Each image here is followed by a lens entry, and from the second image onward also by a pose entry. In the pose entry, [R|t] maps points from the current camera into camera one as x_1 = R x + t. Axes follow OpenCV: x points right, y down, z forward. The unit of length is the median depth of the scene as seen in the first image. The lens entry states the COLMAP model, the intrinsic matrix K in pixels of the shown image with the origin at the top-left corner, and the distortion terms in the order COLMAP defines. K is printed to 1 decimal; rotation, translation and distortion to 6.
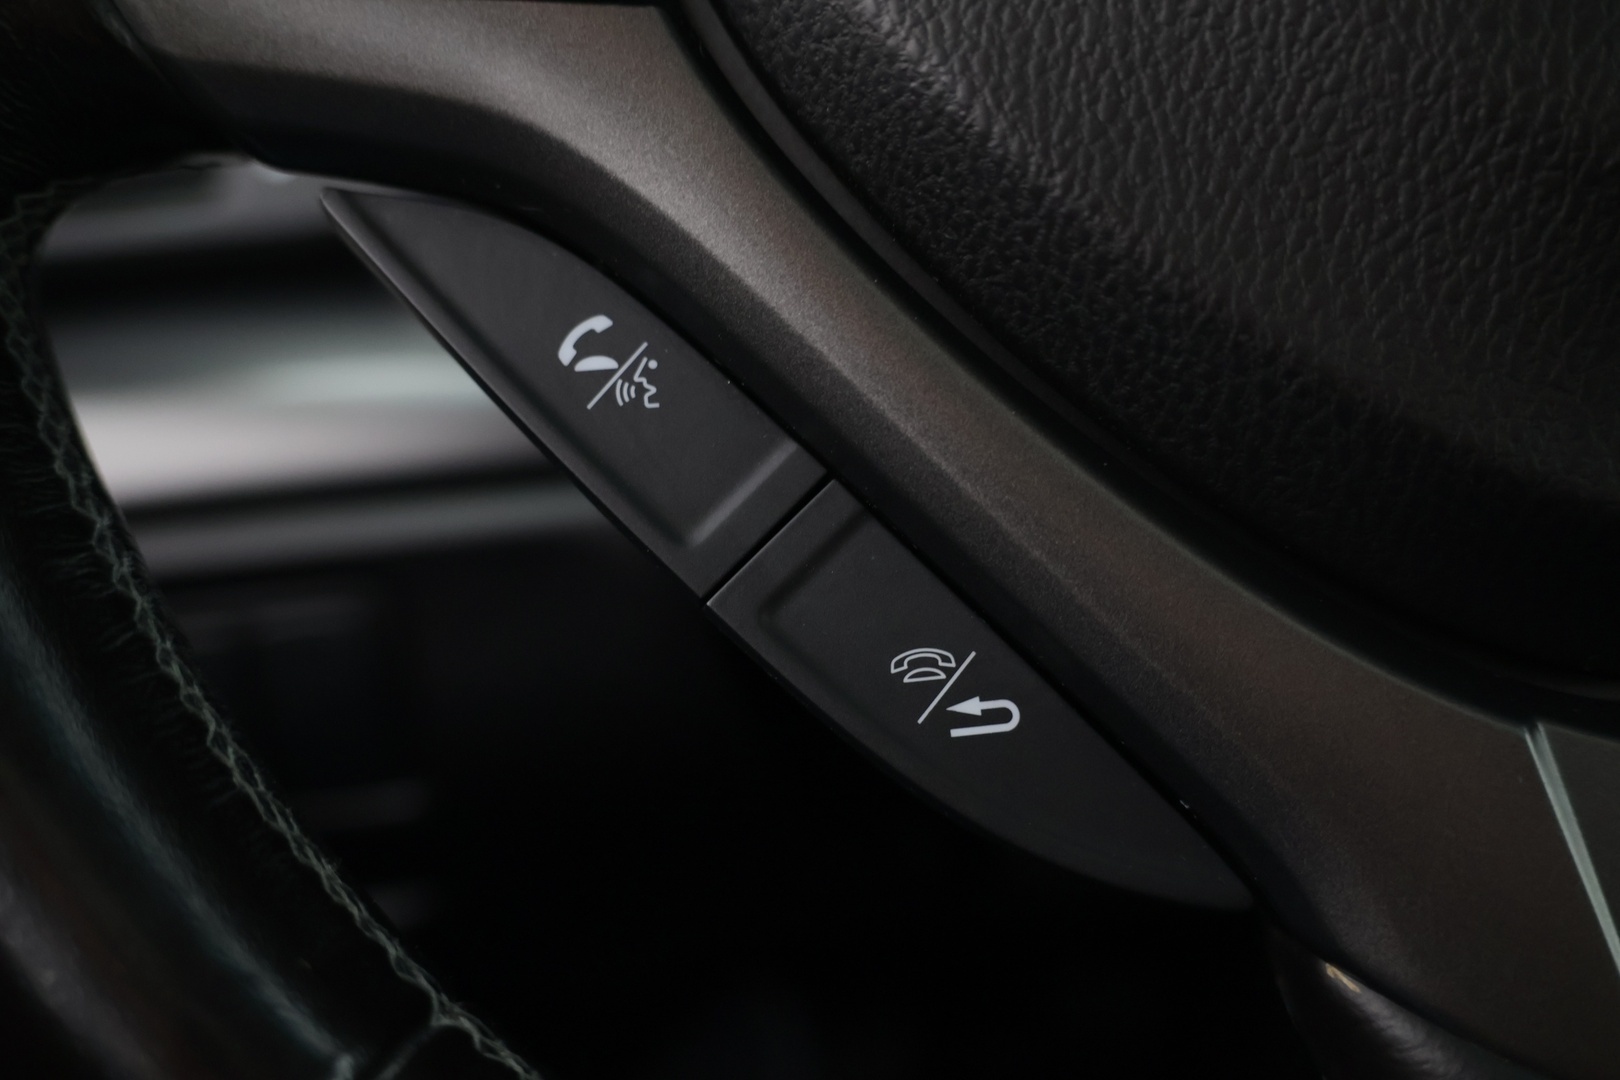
lens RADIAL K [[1365.9, 0, 815.8], [0, 1365.9, 540.3], [0, 0, 1]] dist [-0.048138, 0.065255]
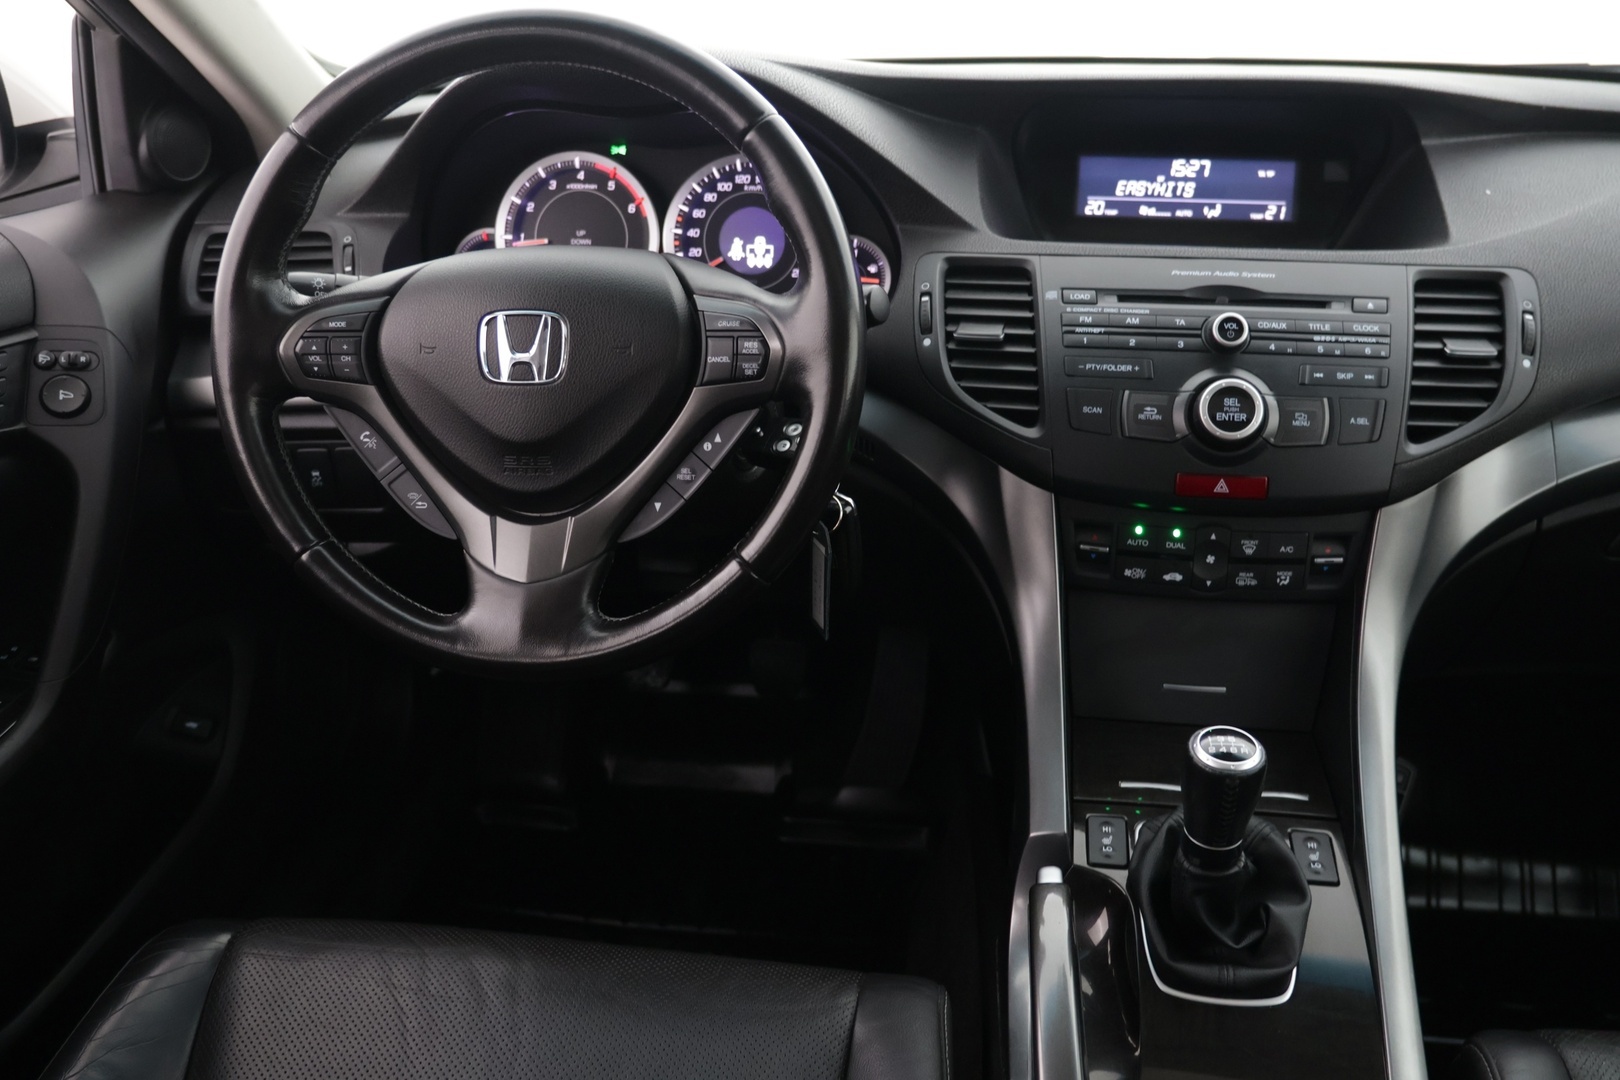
lens RADIAL K [[1365.9, 0, 801.9], [0, 1365.9, 533.7], [0, 0, 1]] dist [-0.048138, 0.065255]
pose [[0.986425, 0.119487, -0.112647, 2.555992], [-0.097791, 0.978501, 0.181581, -1.041498], [0.131922, -0.168100, 0.976903, -4.858299]]
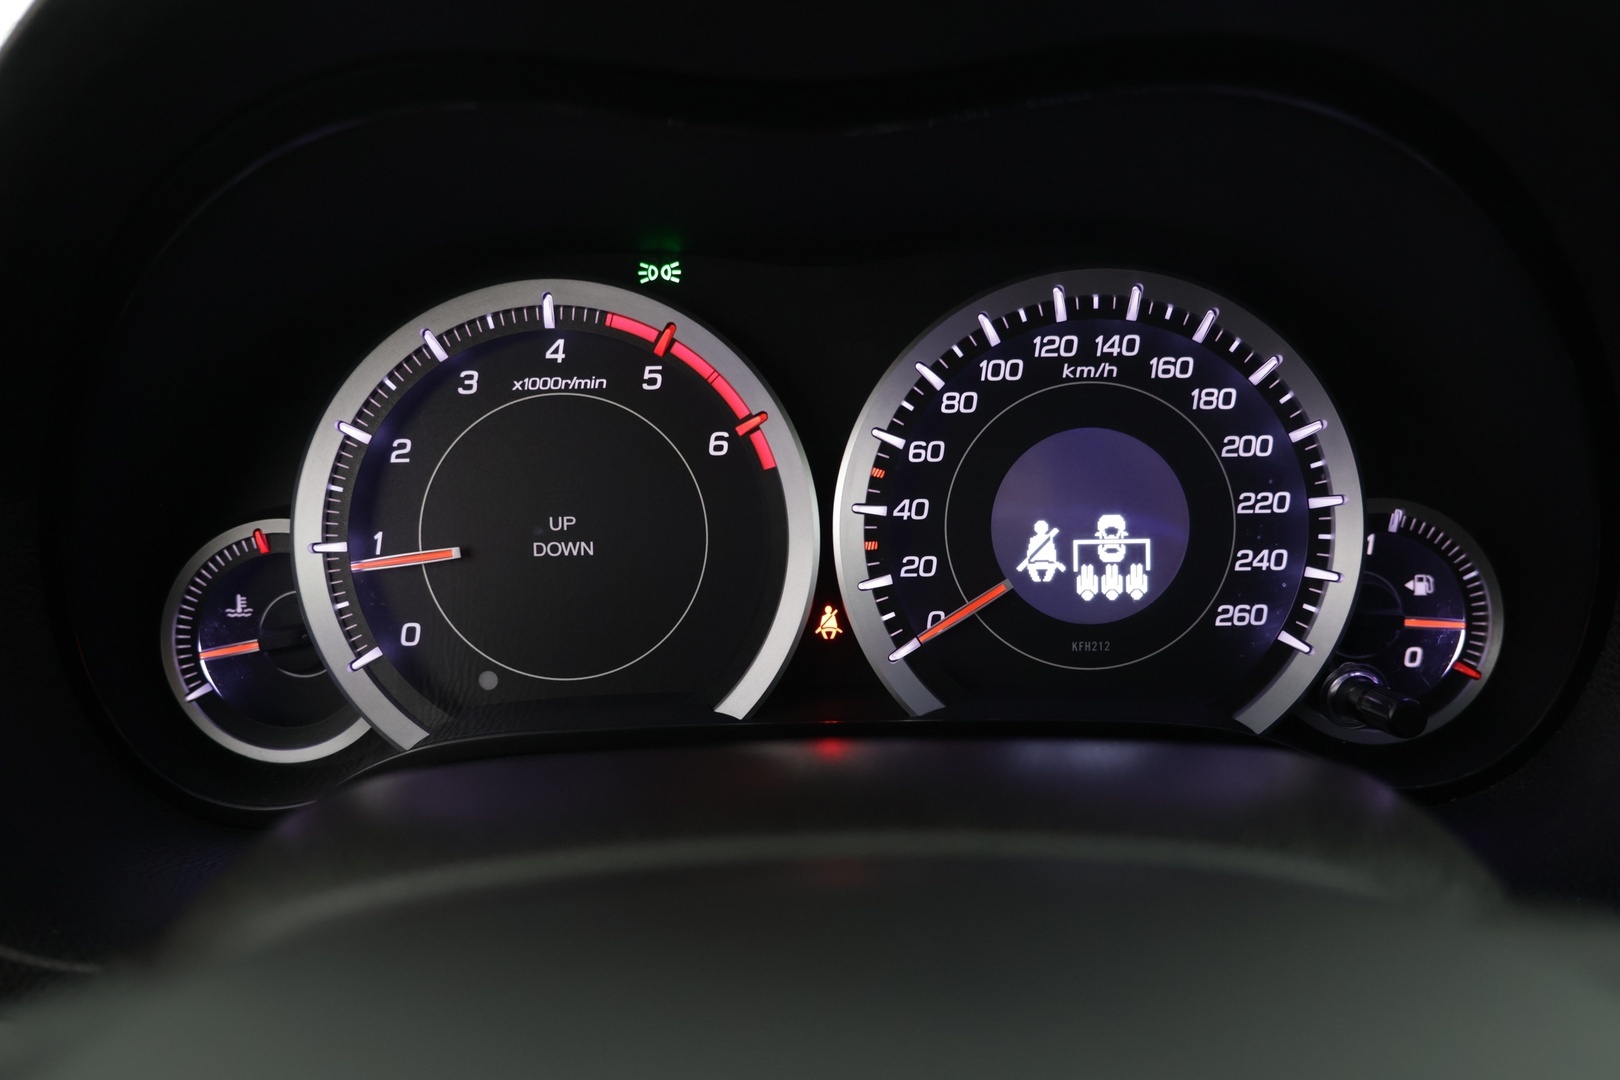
lens RADIAL K [[1365.9, 0, 814.0], [0, 1365.9, 553.5], [0, 0, 1]] dist [-0.048138, 0.065255]
pose [[0.998527, 0.053755, 0.007322, 0.548767], [-0.054162, 0.995513, 0.077597, -1.376258], [-0.003118, -0.077879, 0.996958, 0.678570]]
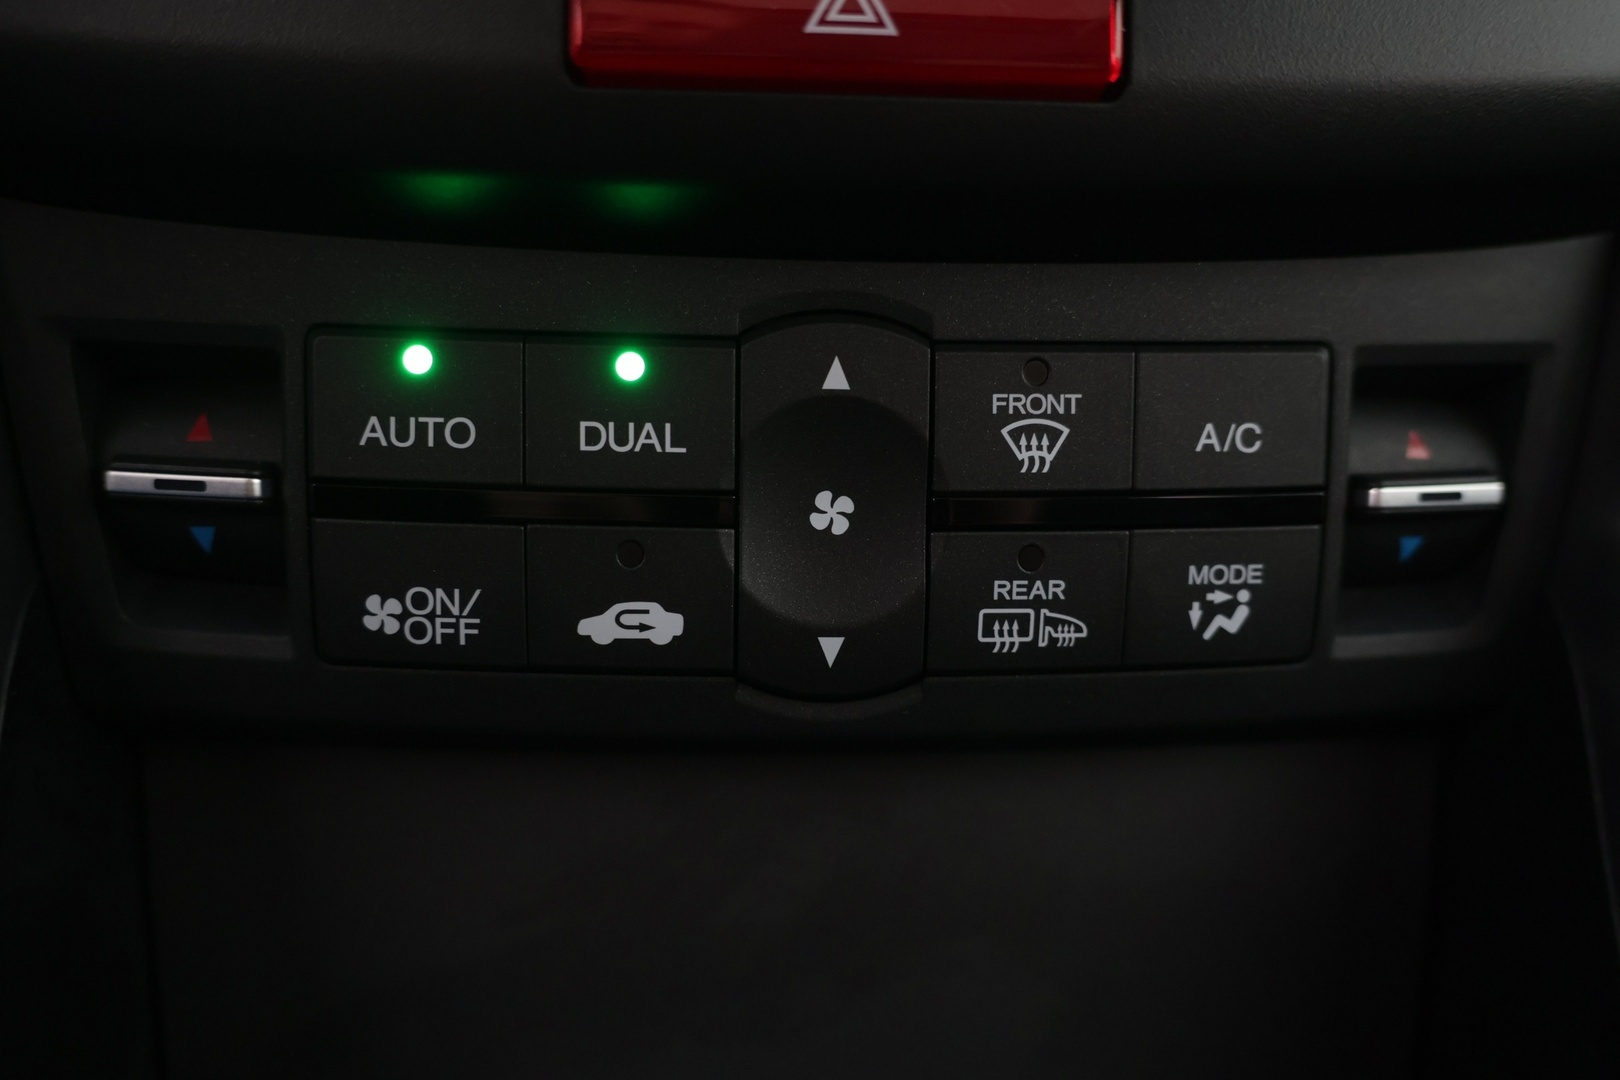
lens RADIAL K [[1365.9, 0, 802.3], [0, 1365.9, 541.7], [0, 0, 1]] dist [-0.048138, 0.065255]
pose [[0.993917, 0.076268, 0.079444, 3.713589], [-0.077881, 0.996811, 0.017403, 0.140470], [-0.077864, -0.023485, 0.996687, 0.890118]]
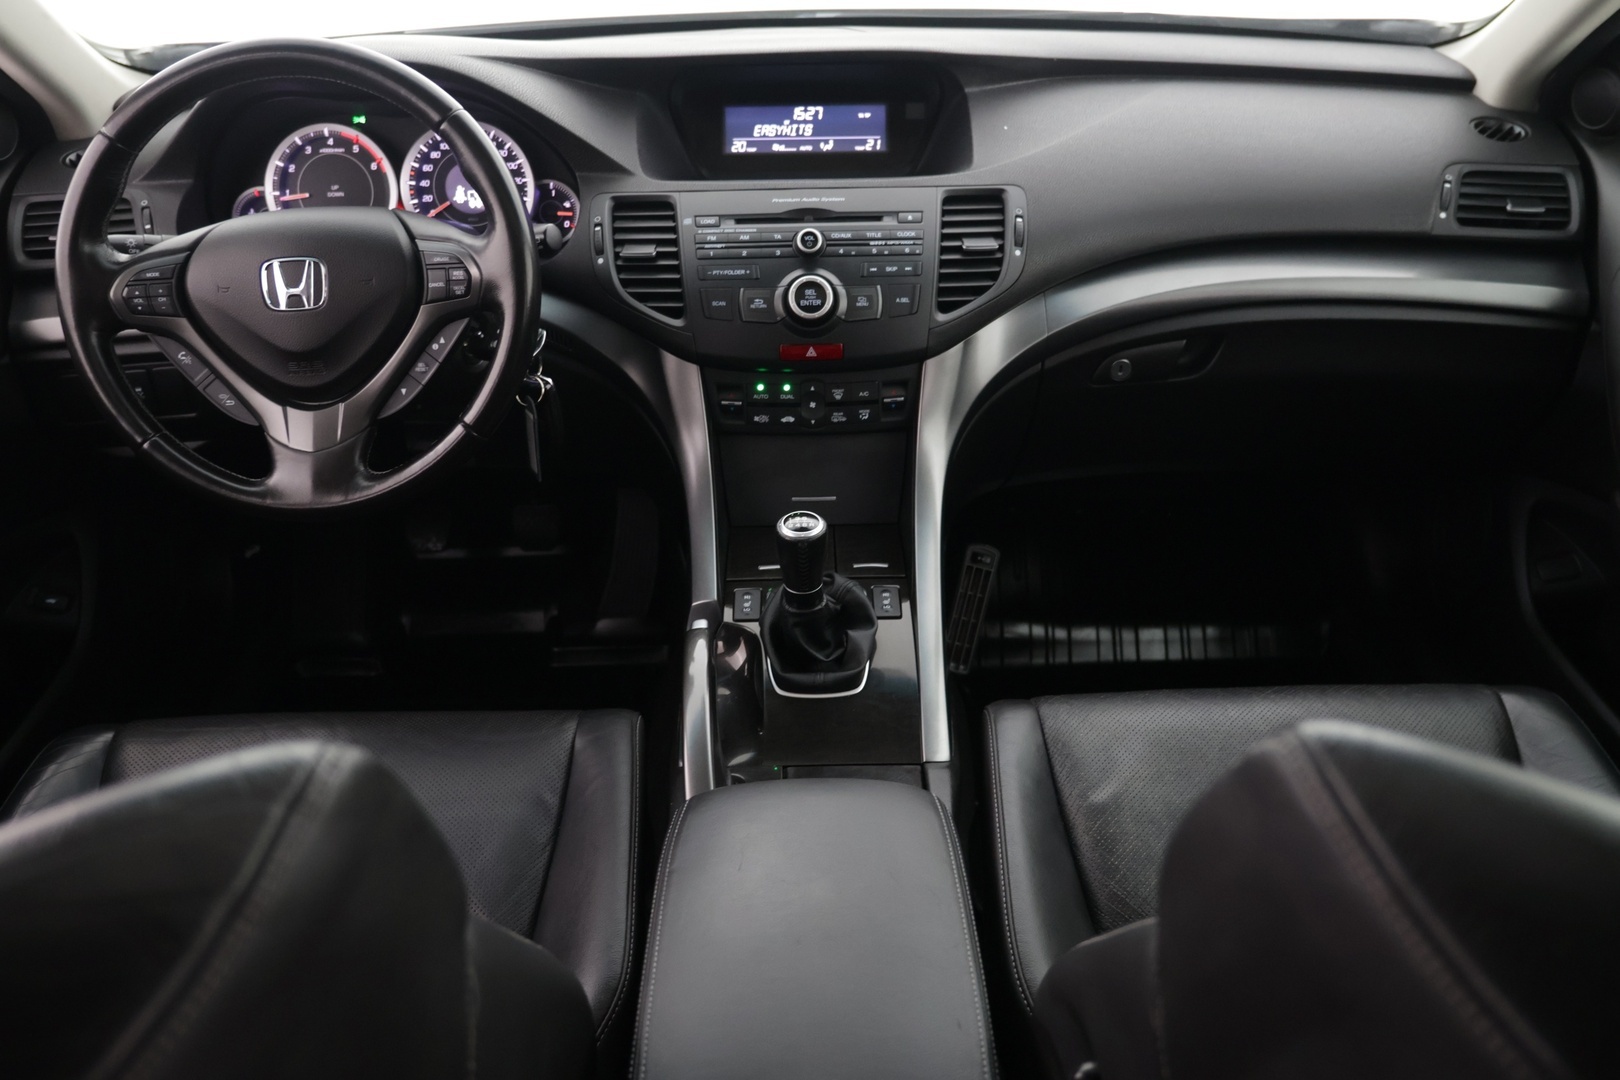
lens RADIAL K [[1365.9, 0, 803.7], [0, 1365.9, 533.9], [0, 0, 1]] dist [-0.048138, 0.065255]
pose [[0.998531, 0.046636, 0.027577, 3.546701], [-0.051935, 0.968887, 0.241993, -1.329559], [-0.015433, -0.243070, 0.969886, -7.558374]]
